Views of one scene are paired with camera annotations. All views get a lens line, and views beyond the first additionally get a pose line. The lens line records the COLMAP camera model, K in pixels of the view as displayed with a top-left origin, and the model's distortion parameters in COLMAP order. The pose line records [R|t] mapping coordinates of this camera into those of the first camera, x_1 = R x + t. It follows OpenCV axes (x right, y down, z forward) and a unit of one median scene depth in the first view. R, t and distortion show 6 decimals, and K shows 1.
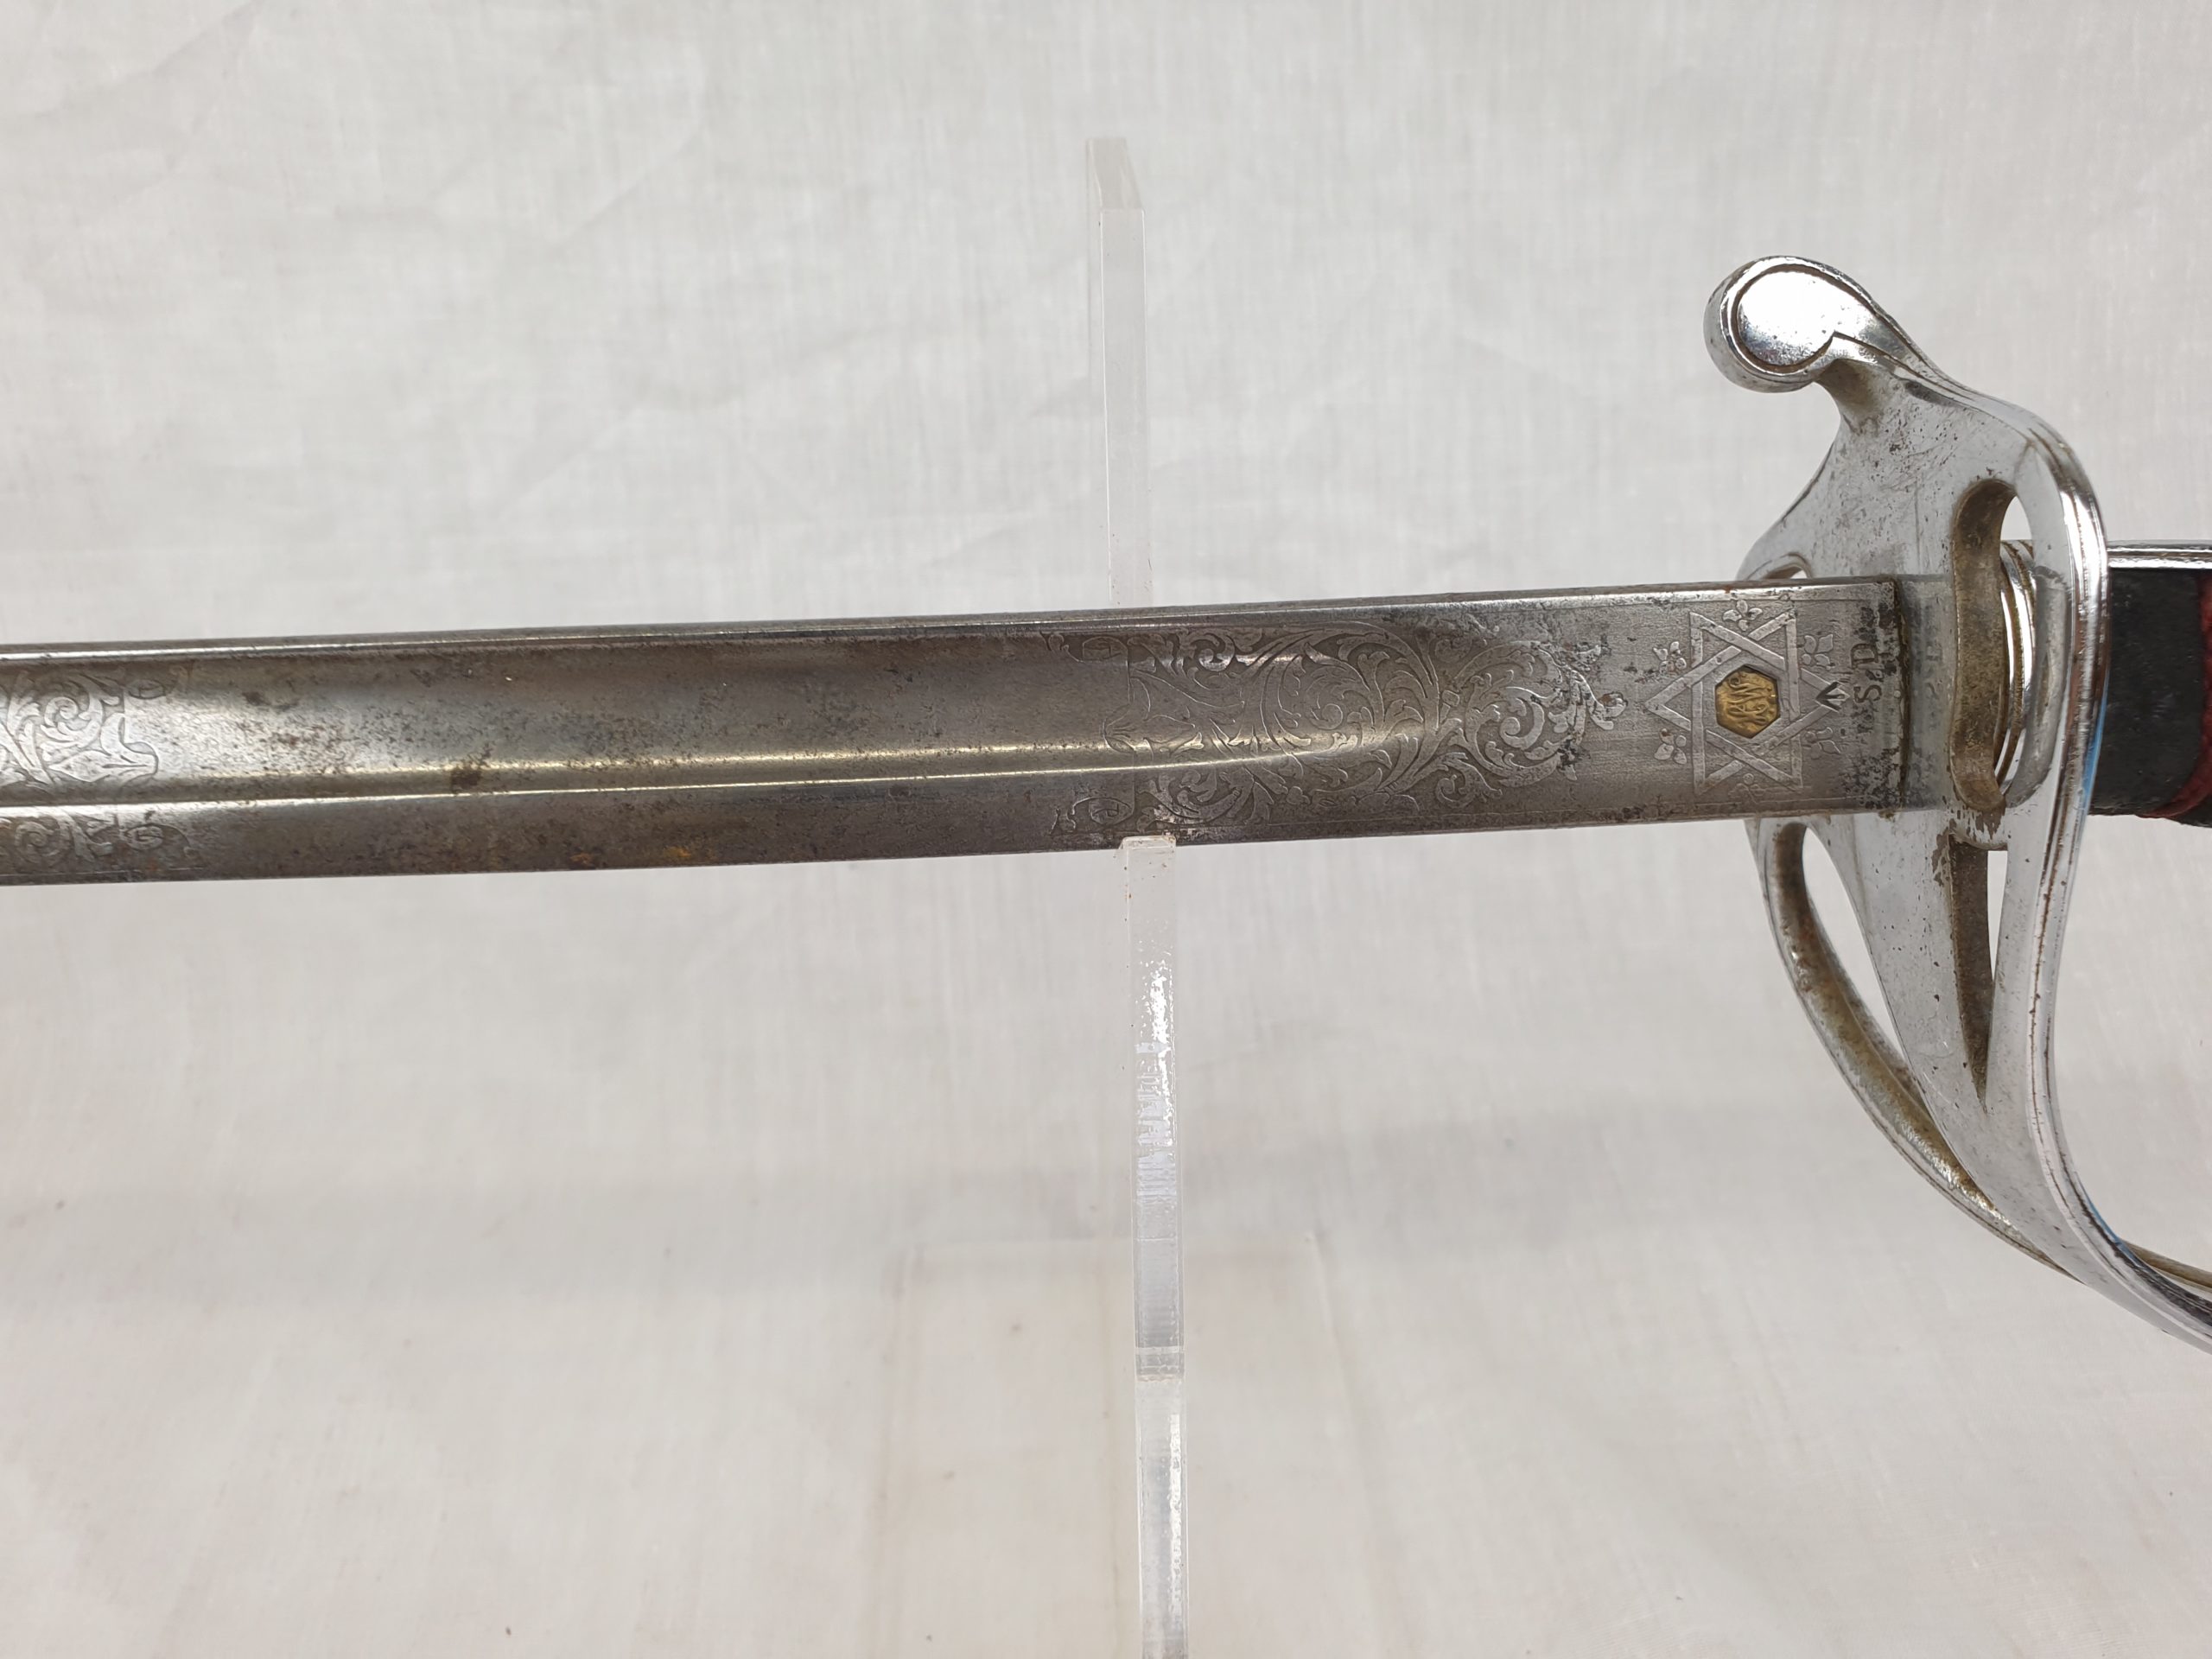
lens RADIAL K [[1825.6, 0, 1180.5], [0, 1825.6, 818.1], [0, 0, 1]] dist [-0.016077, 0.017404]
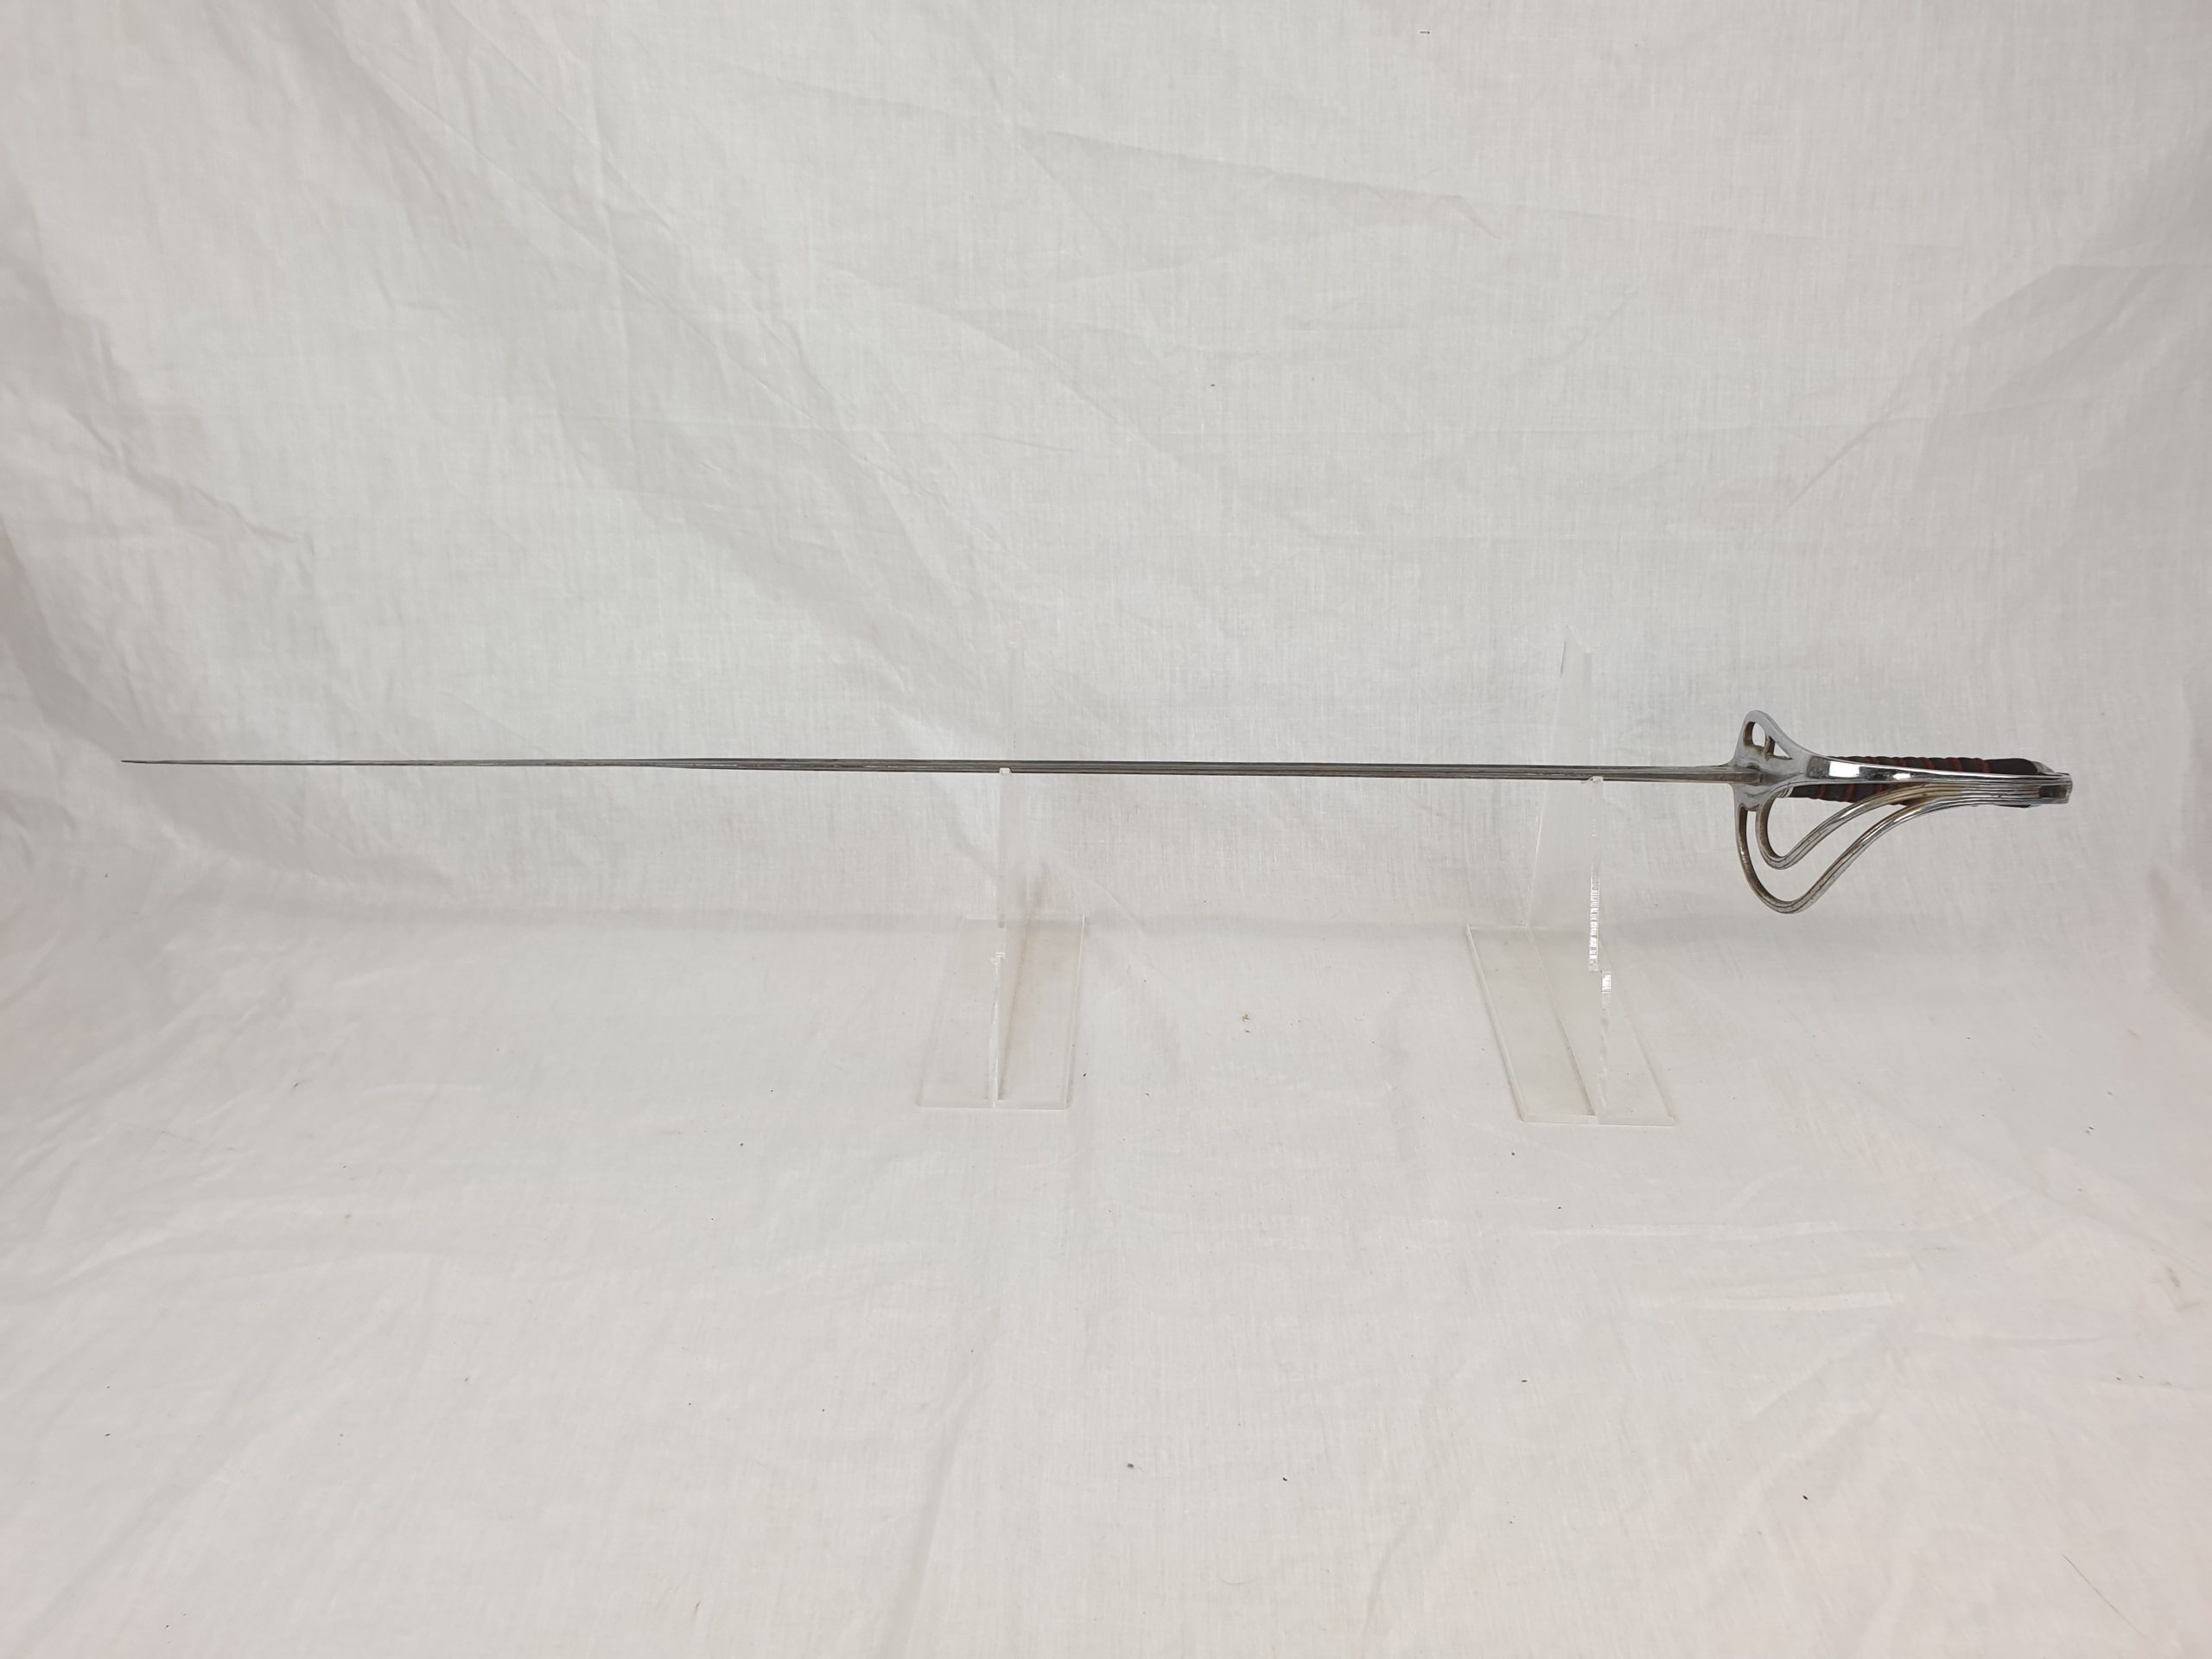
lens RADIAL K [[1825.6, 0, 1119.2], [0, 1825.6, 811.6], [0, 0, 1]] dist [-0.016077, 0.017404]
pose [[0.995146, 0.038167, -0.090702, -0.759475], [-0.044868, 0.996320, -0.073031, 0.462330], [0.087580, 0.076746, 0.993197, -3.629684]]
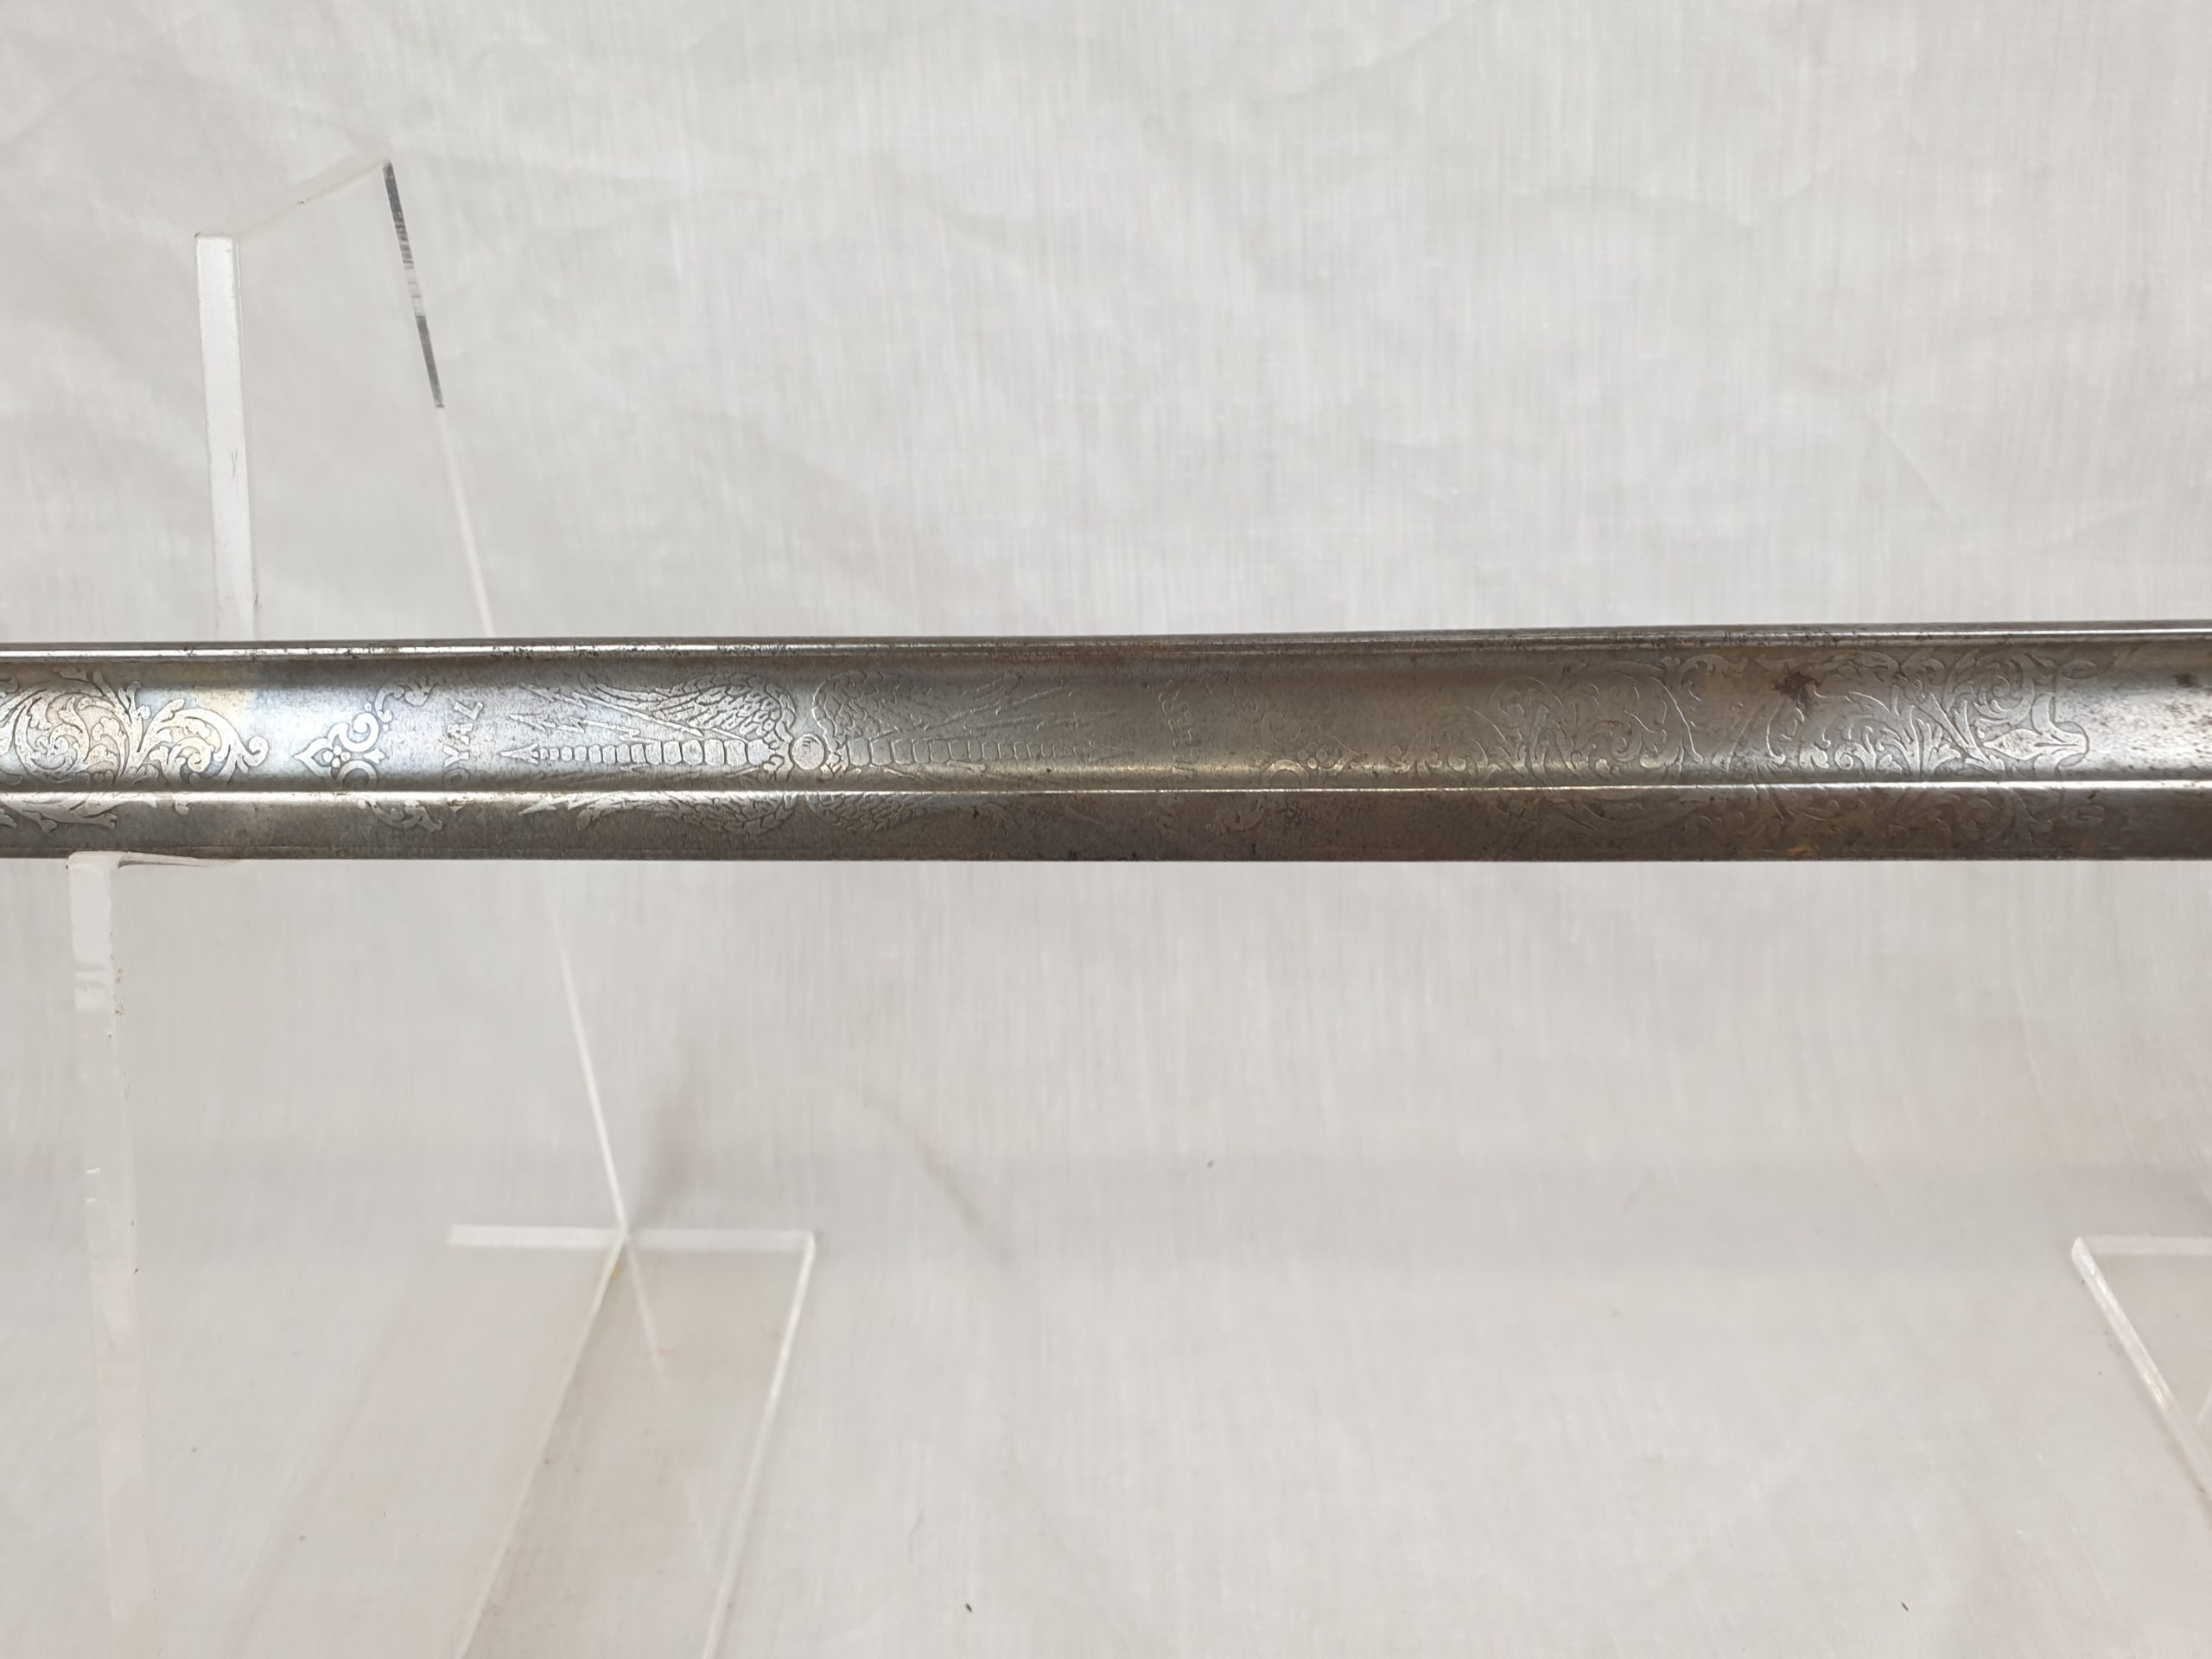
lens RADIAL K [[1825.6, 0, 1124.2], [0, 1825.6, 806.4], [0, 0, 1]] dist [-0.016077, 0.017404]
pose [[0.993862, 0.024071, -0.107976, -0.886568], [-0.023707, 0.999708, 0.004649, 0.011556], [0.108056, -0.002061, 0.994143, -0.050878]]
